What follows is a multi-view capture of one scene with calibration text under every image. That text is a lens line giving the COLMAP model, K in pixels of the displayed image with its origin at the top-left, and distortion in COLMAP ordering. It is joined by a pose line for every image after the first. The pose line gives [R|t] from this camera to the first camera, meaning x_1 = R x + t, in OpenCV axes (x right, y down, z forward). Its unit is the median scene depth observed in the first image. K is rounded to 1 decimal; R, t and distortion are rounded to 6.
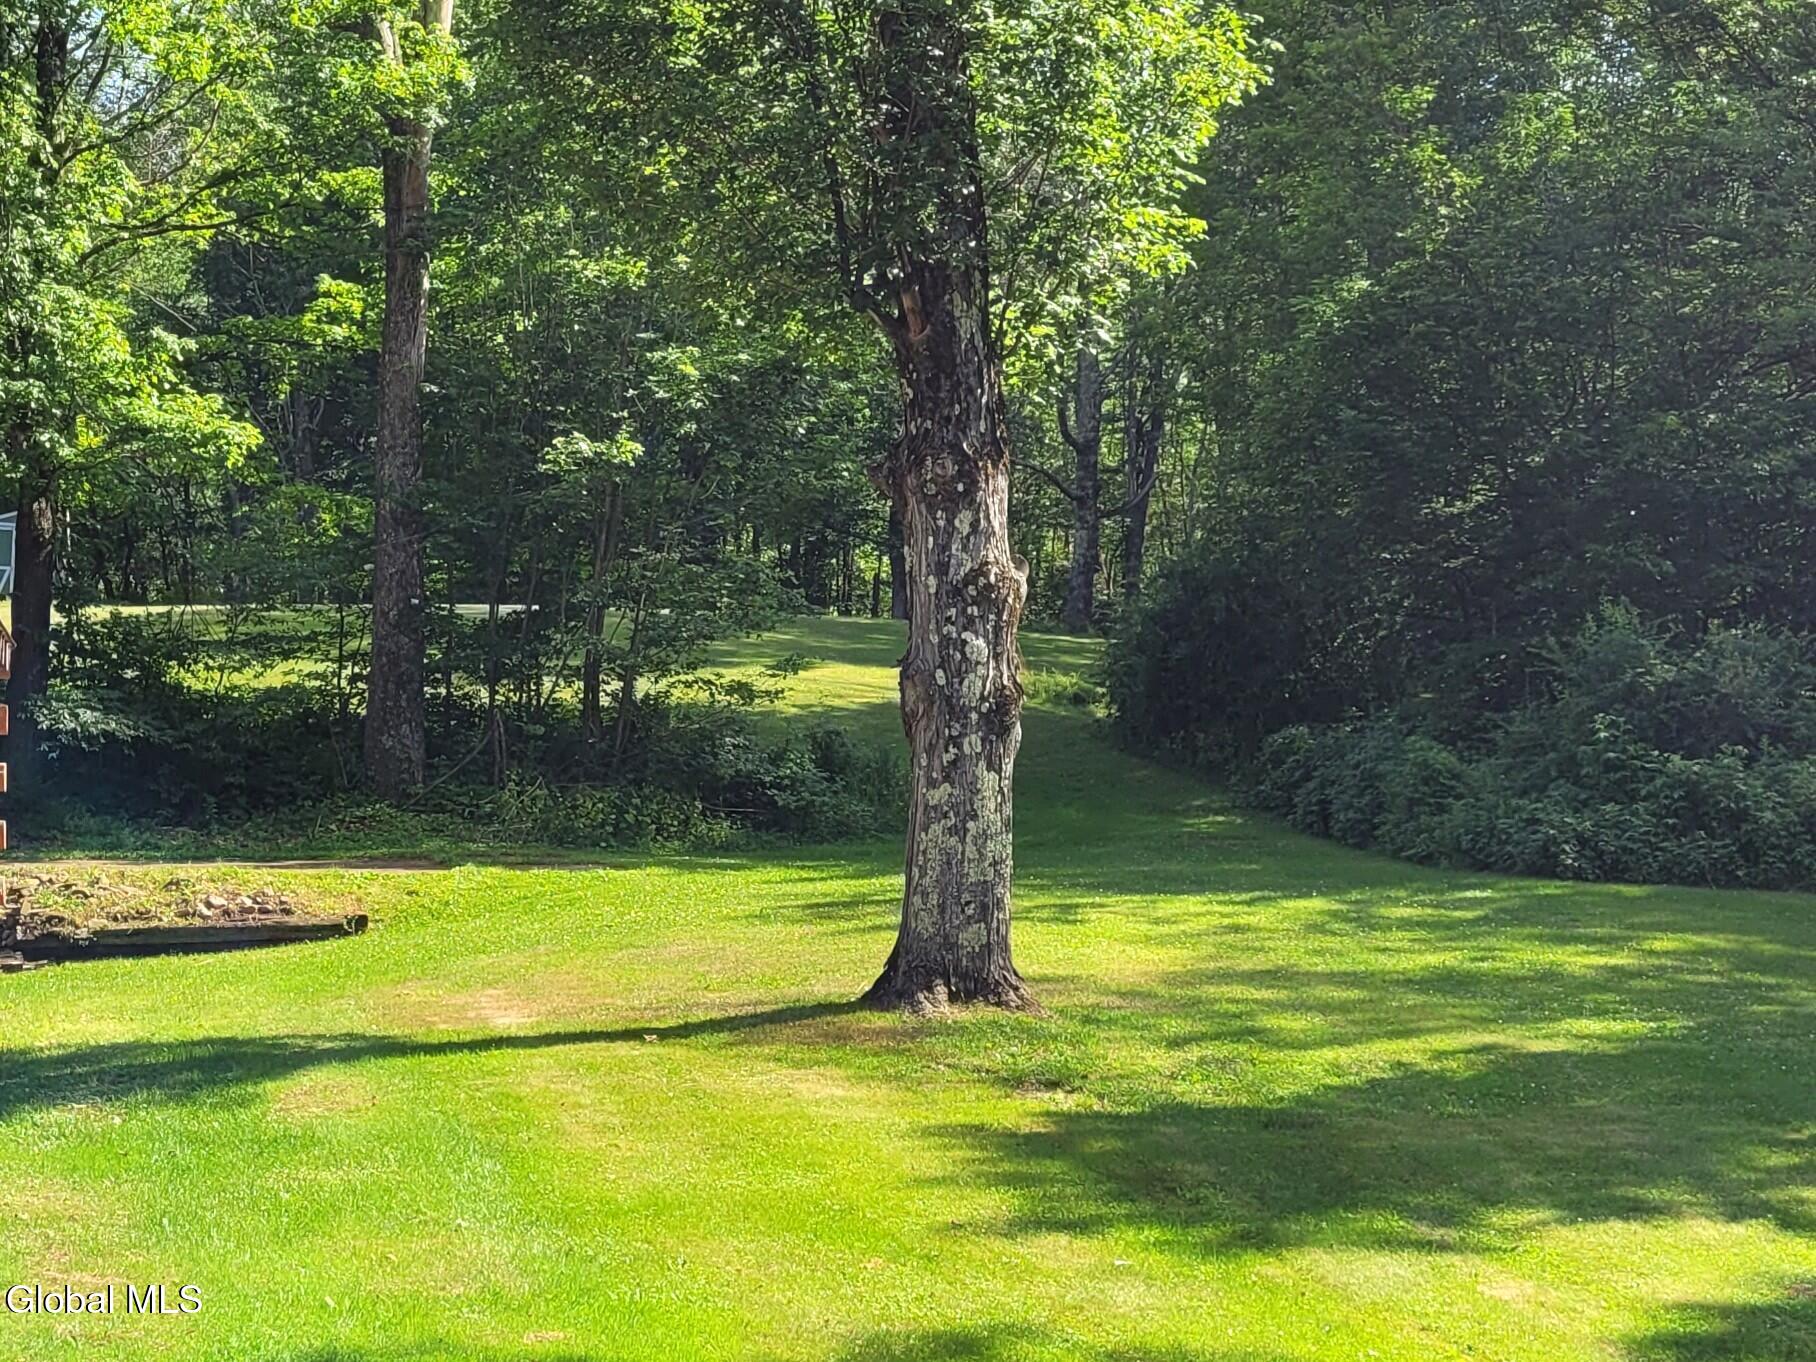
lens RADIAL K [[1372.4, 0, 908.0], [0, 1372.4, 681.0], [0, 0, 1]] dist [0.041198, -0.000327]
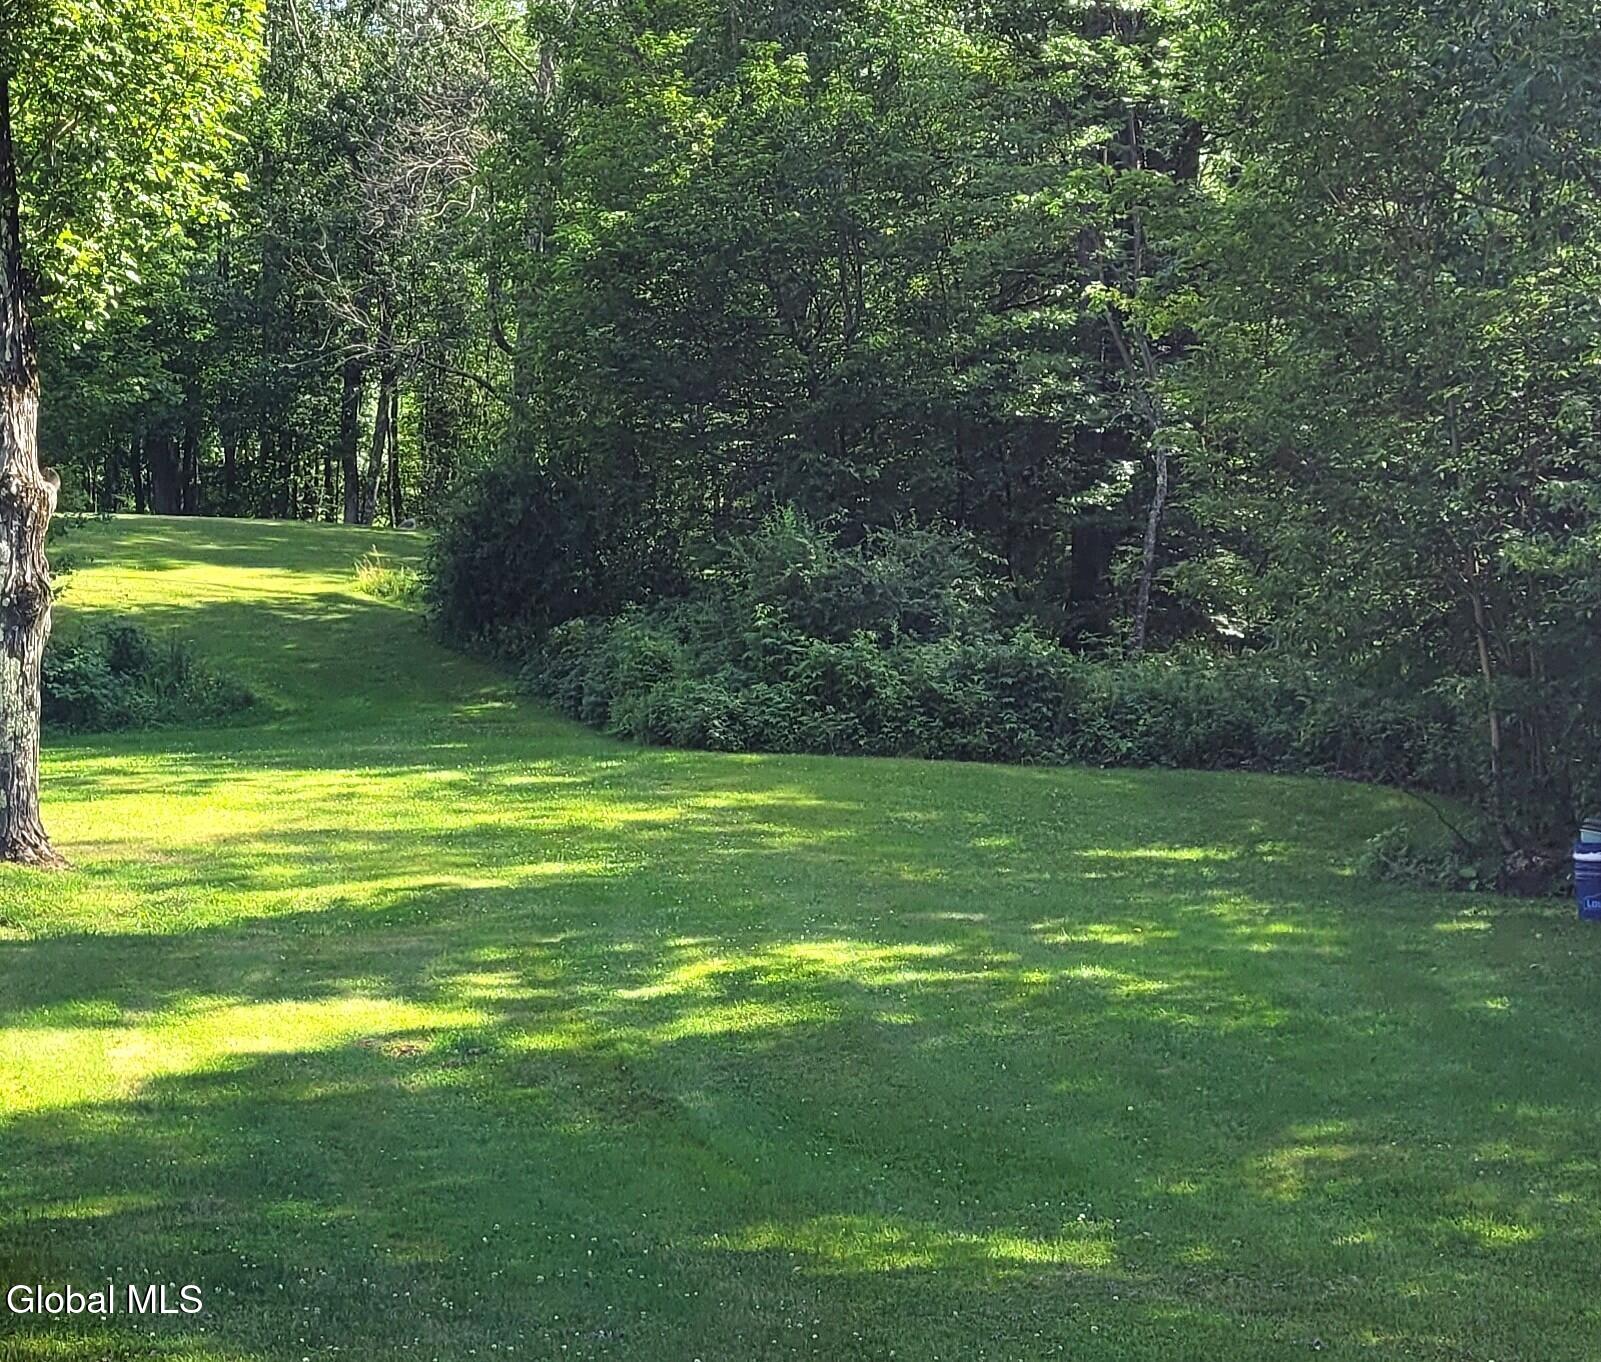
lens RADIAL K [[1443.6, 0, 800.4], [0, 1443.6, 596.4], [0, 0, 1]] dist [0.047173, -0.000067]
pose [[0.999526, -0.009342, 0.029319, 0.514469], [0.009077, 0.999917, 0.009137, 0.007053], [-0.029402, -0.008866, 0.999528, -0.180864]]
